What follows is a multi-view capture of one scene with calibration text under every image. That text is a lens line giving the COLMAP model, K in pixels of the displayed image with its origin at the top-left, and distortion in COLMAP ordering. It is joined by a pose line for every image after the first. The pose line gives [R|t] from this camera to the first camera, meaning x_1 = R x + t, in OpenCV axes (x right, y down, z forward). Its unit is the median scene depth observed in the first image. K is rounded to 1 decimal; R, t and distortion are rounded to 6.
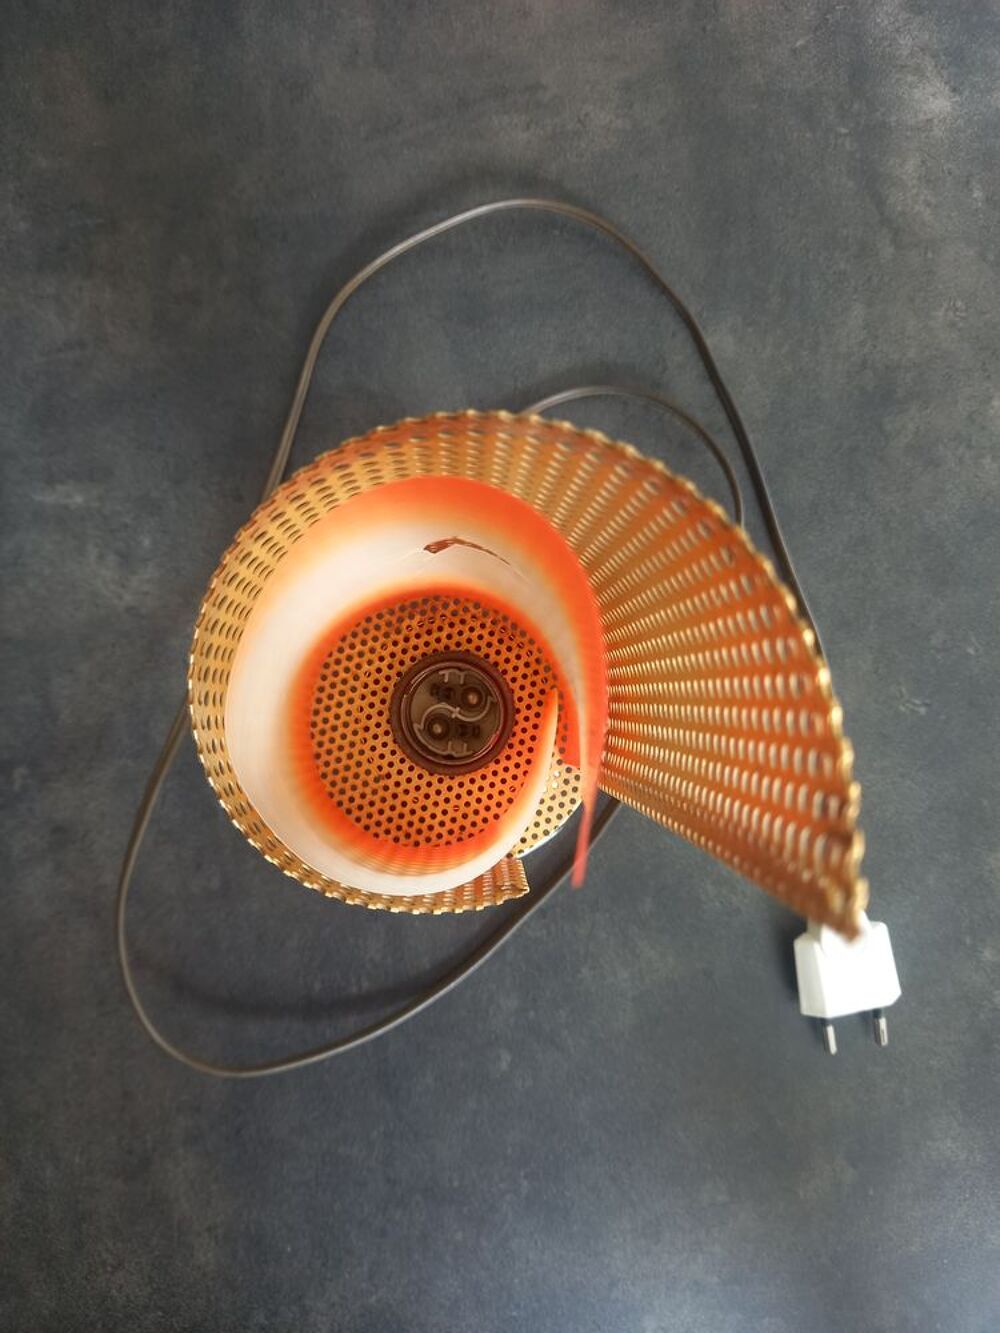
lens RADIAL K [[992.4, 0, 505.7], [0, 992.4, 658.7], [0, 0, 1]] dist [0.012248, -0.041071]
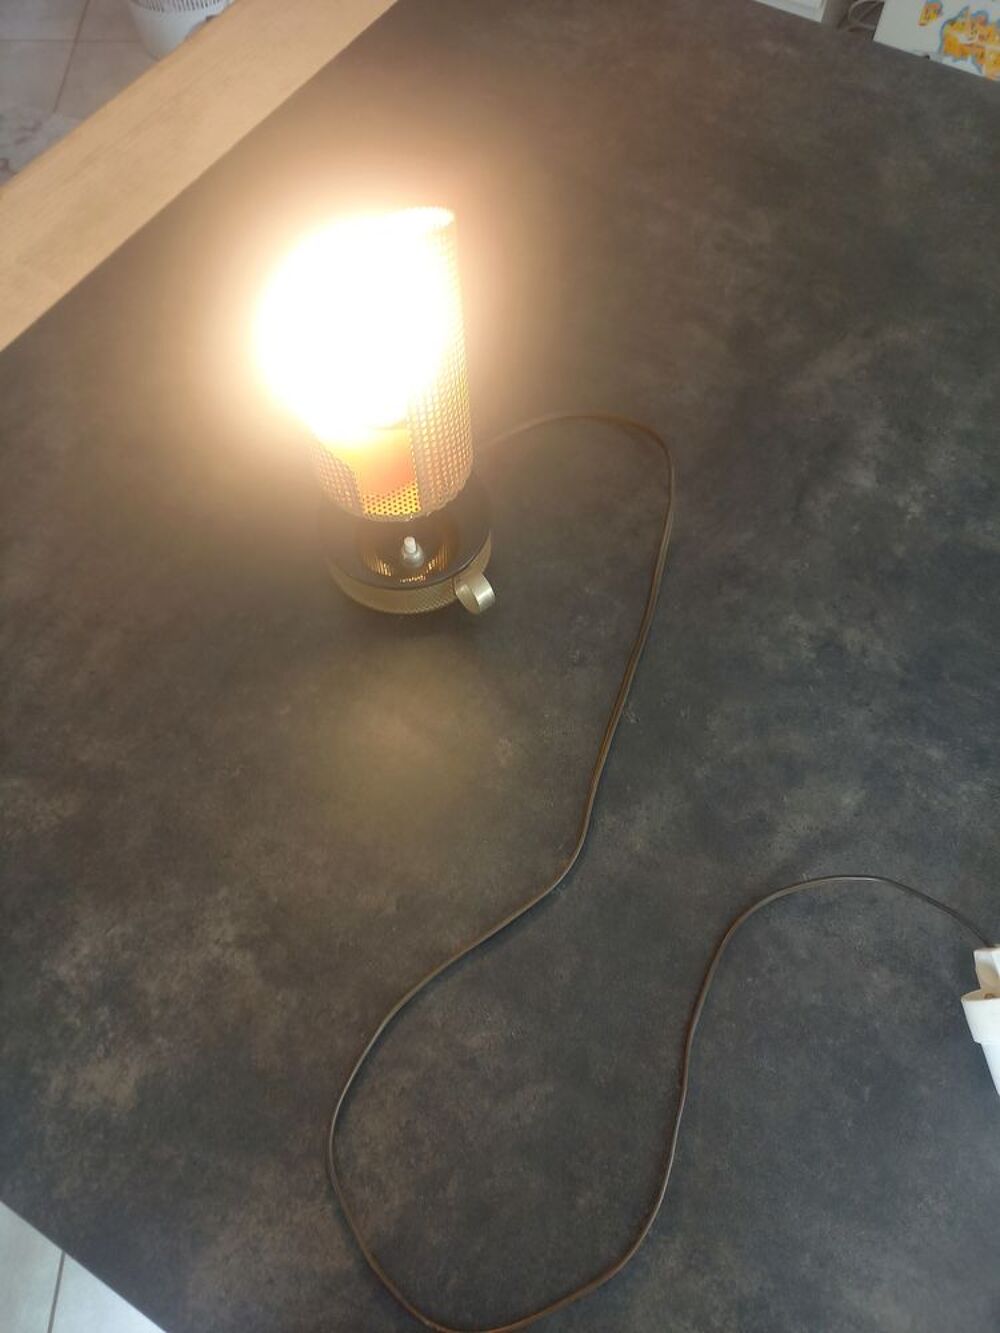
lens RADIAL K [[992.4, 0, 513.6], [0, 992.4, 663.6], [0, 0, 1]] dist [0.012248, -0.041071]
pose [[0.762545, 0.551090, -0.338859, 0.755935], [-0.643295, 0.701405, -0.306923, 0.584325], [0.068535, 0.452029, 0.889366, -0.423082]]
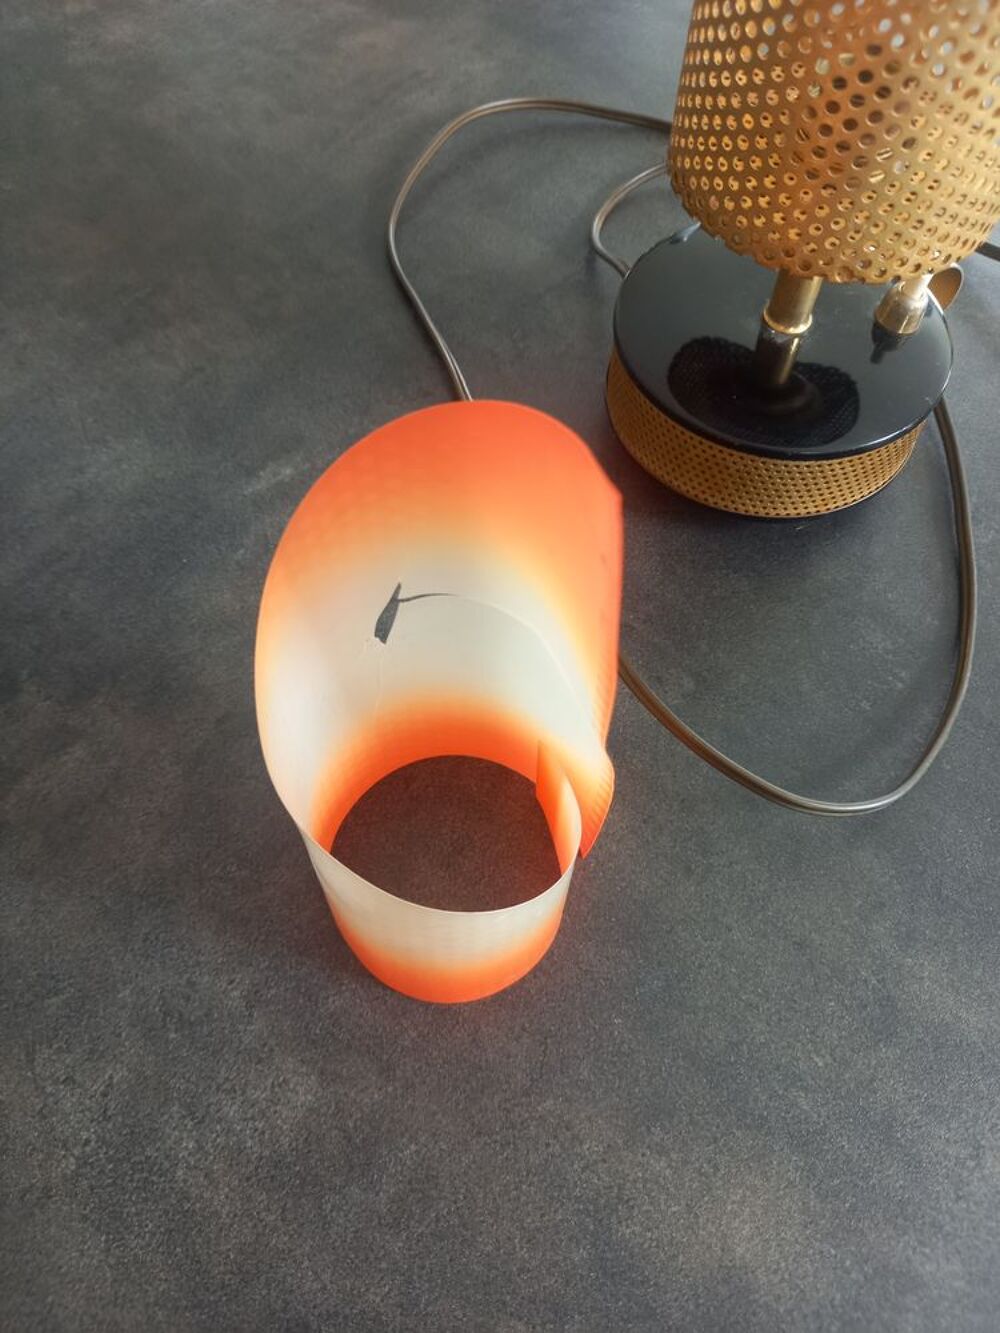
lens RADIAL K [[992.4, 0, 506.0], [0, 992.4, 678.2], [0, 0, 1]] dist [0.012248, -0.041071]
pose [[0.787487, -0.551054, 0.276050, -0.608045], [0.615901, 0.720323, -0.319063, 0.375114], [-0.023024, 0.421278, 0.906639, 0.246722]]
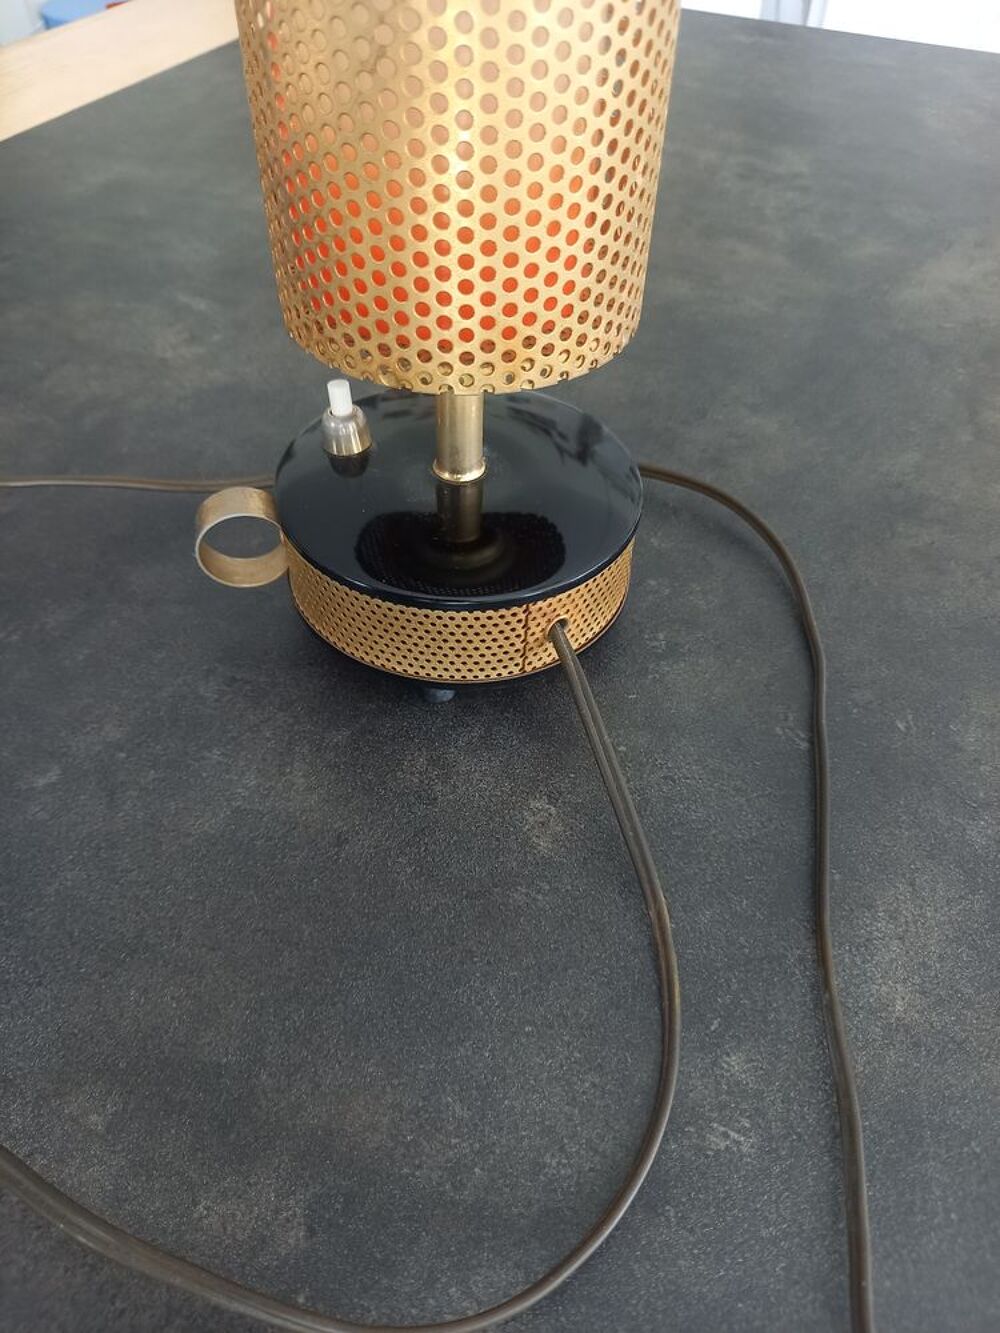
lens RADIAL K [[992.4, 0, 511.1], [0, 992.4, 679.3], [0, 0, 1]] dist [0.012248, -0.041071]
pose [[0.824977, 0.389369, -0.409639, 0.525592], [-0.562615, 0.634583, -0.529876, 0.531832], [0.053633, 0.667605, 0.742581, 0.417694]]
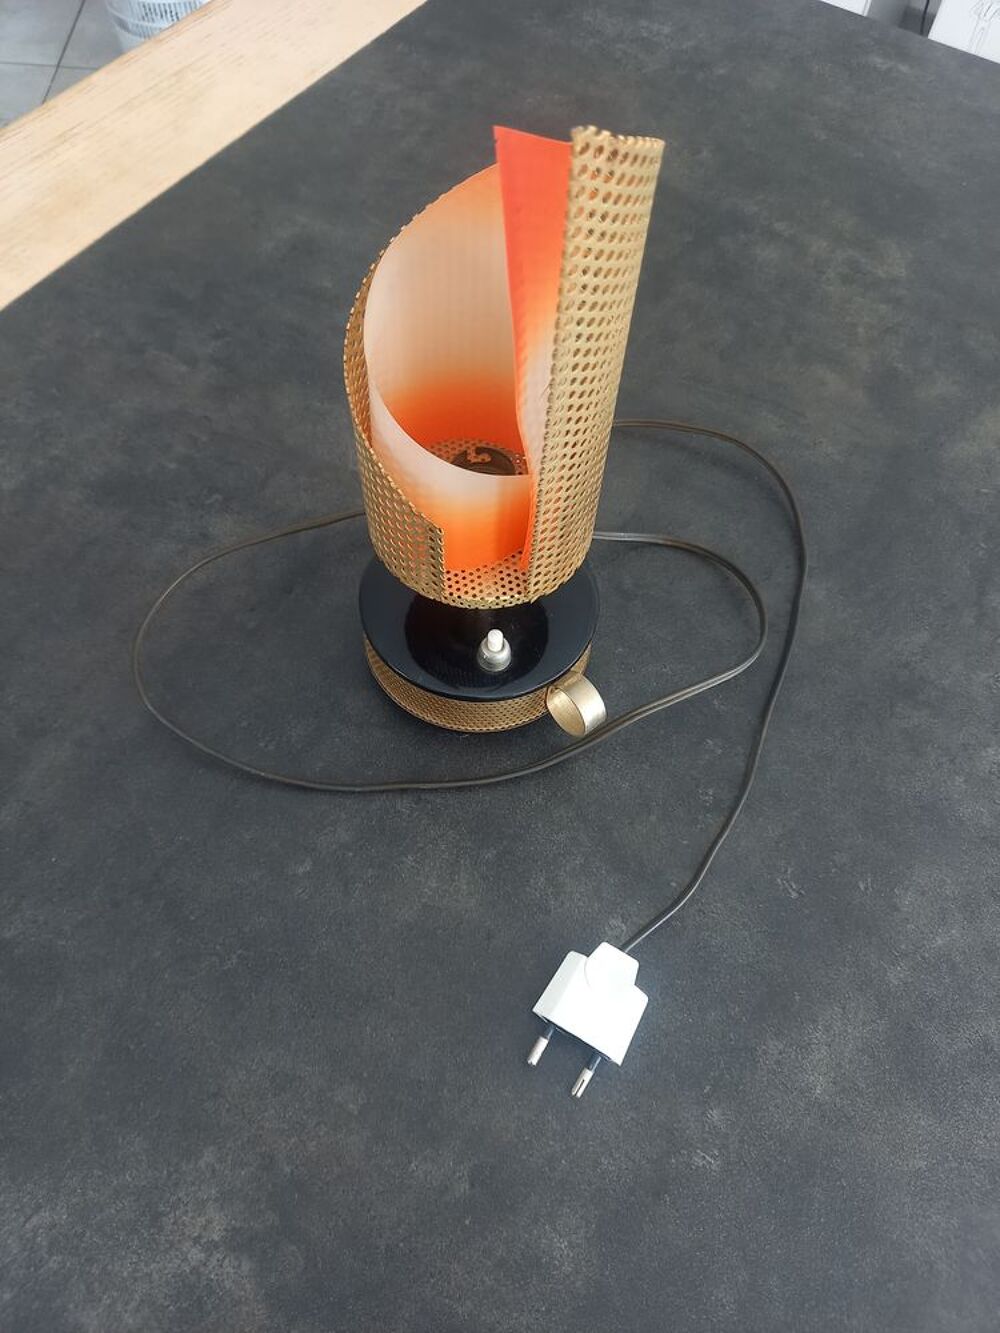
lens RADIAL K [[992.4, 0, 510.1], [0, 992.4, 664.0], [0, 0, 1]] dist [0.012248, -0.041071]
pose [[0.758422, 0.554356, -0.342761, 0.419233], [-0.651546, 0.658449, -0.376741, 0.505695], [0.016842, 0.509053, 0.860570, -0.081178]]
